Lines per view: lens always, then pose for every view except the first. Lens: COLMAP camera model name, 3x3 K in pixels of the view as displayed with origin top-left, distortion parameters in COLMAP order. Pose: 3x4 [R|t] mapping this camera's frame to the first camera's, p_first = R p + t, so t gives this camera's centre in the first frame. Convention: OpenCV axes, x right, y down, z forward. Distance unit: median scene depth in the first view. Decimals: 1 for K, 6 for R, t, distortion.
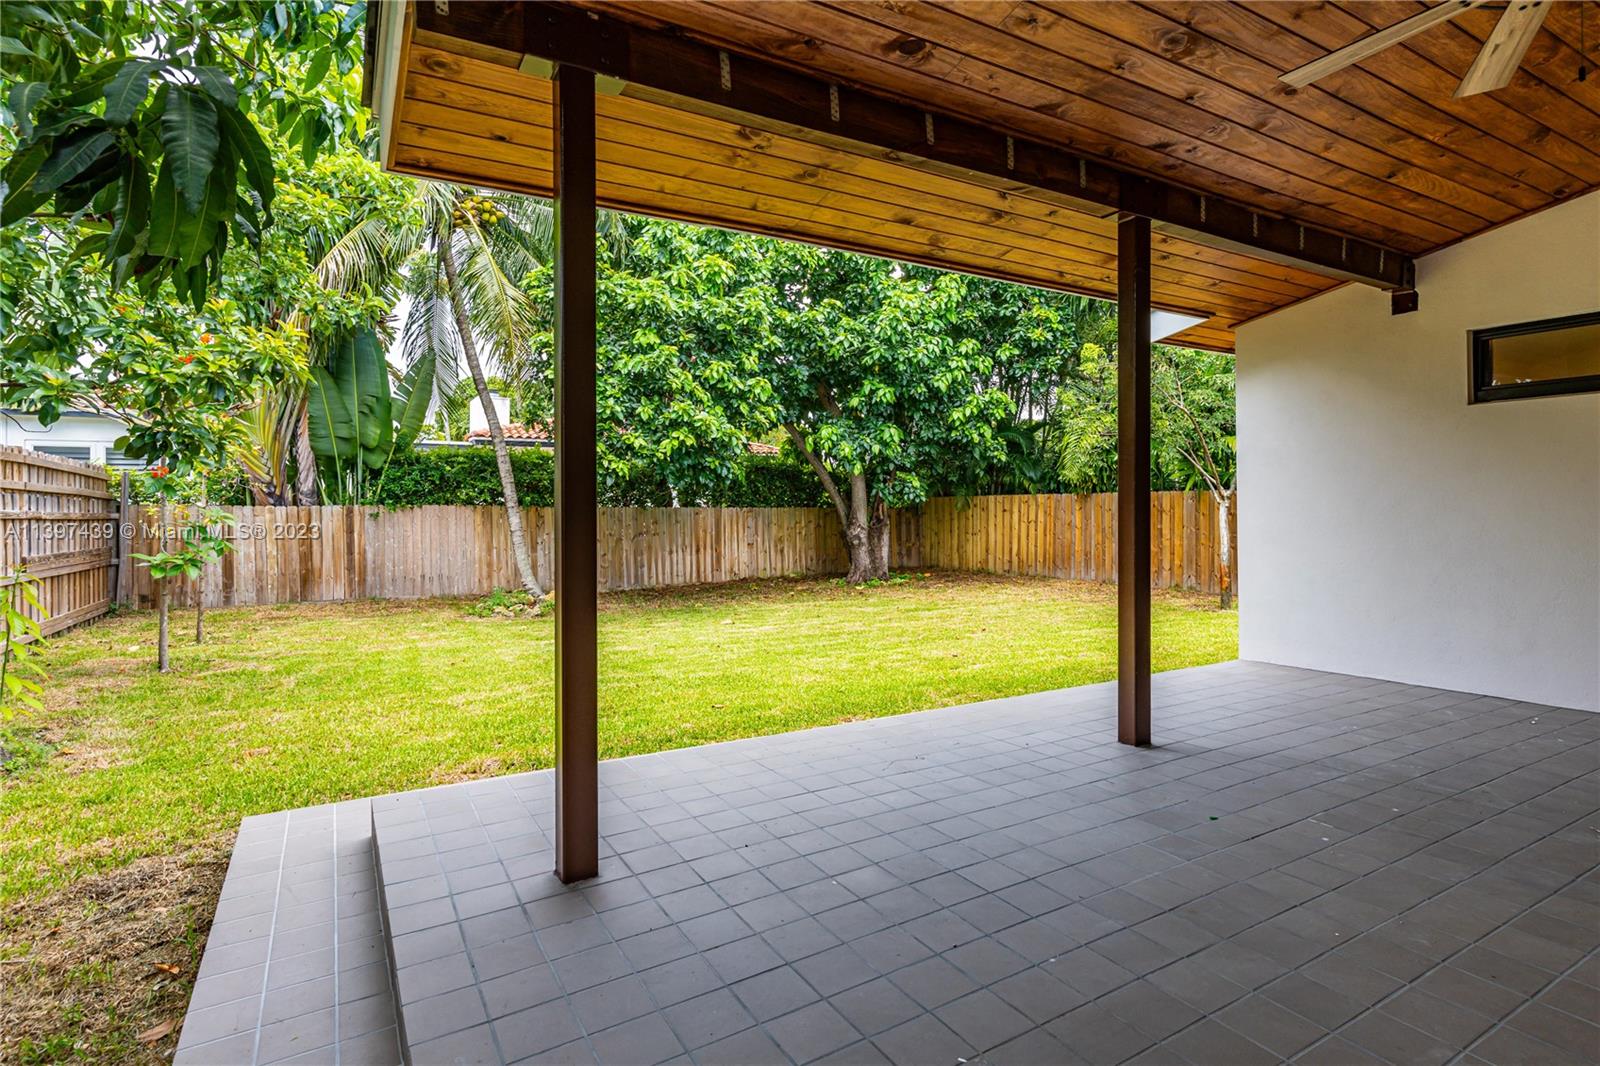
lens RADIAL K [[805.0, 0, 798.0], [0, 805.0, 510.1], [0, 0, 1]] dist [-0.001811, -0.000305]
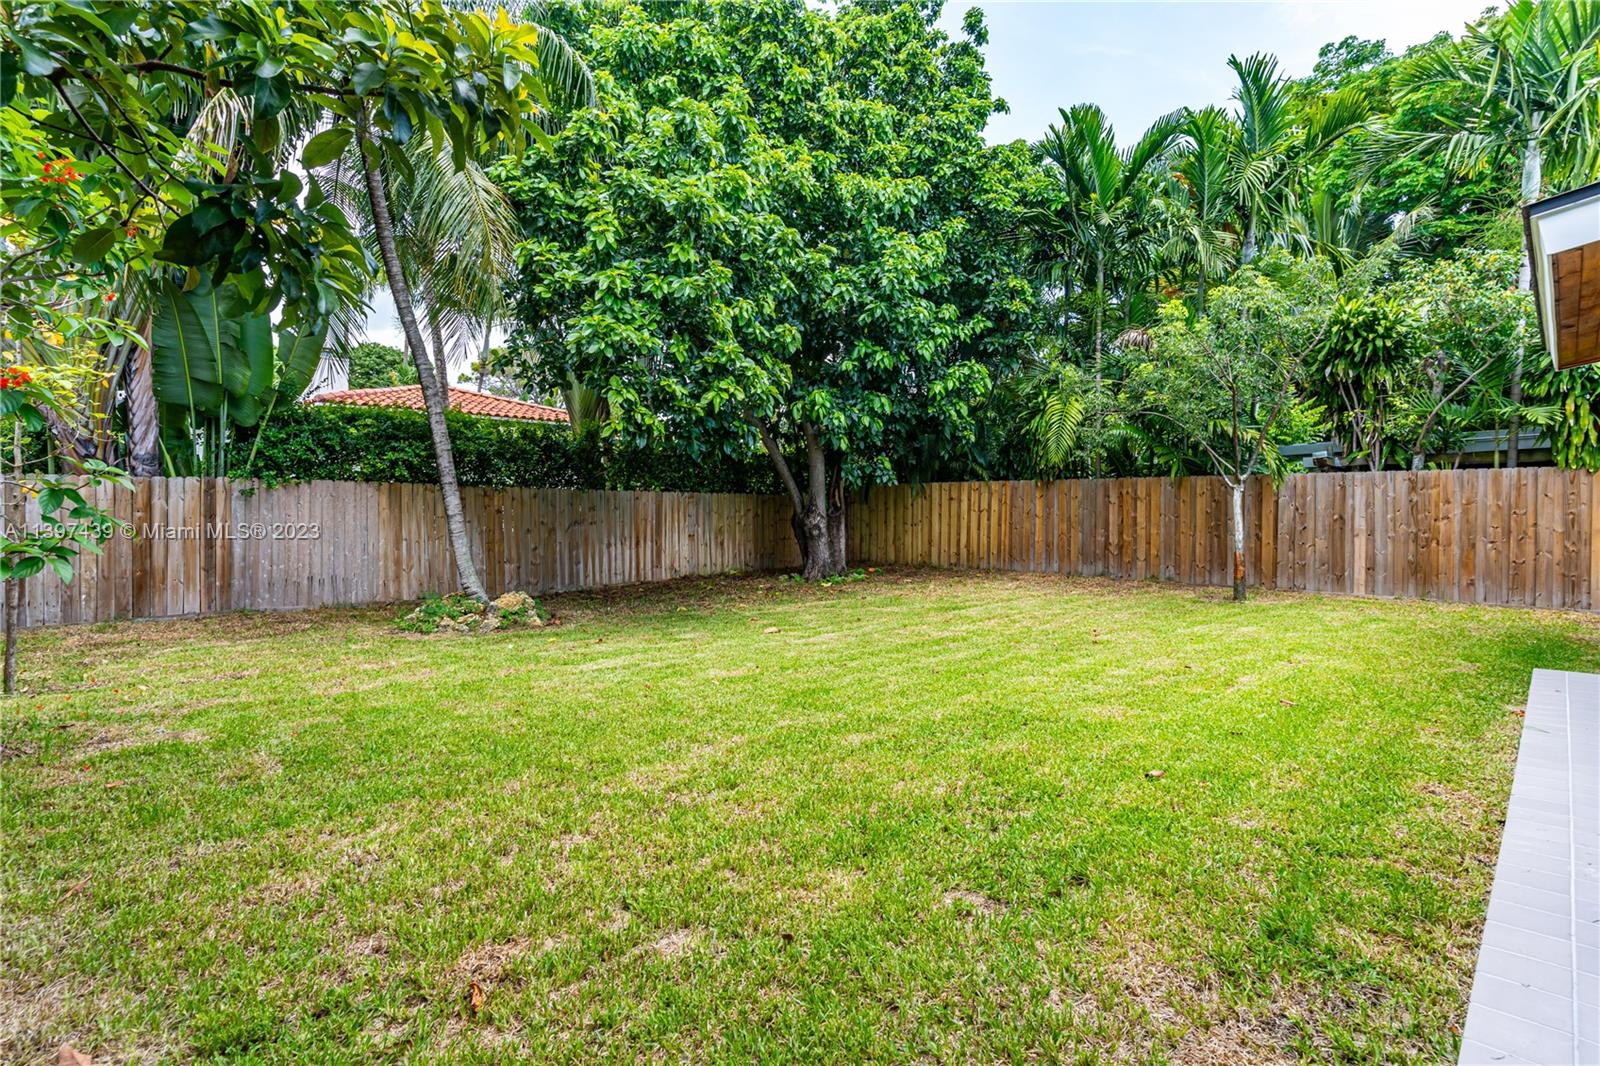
lens RADIAL K [[754.0, 0, 676.0], [0, 754.0, 517.4], [0, 0, 1]] dist [-0.001593, -0.000113]
pose [[0.976521, 0.002123, 0.215412, -0.272008], [-0.002818, 0.999992, 0.002919, 0.022663], [-0.215404, -0.003458, 0.976519, 0.248135]]
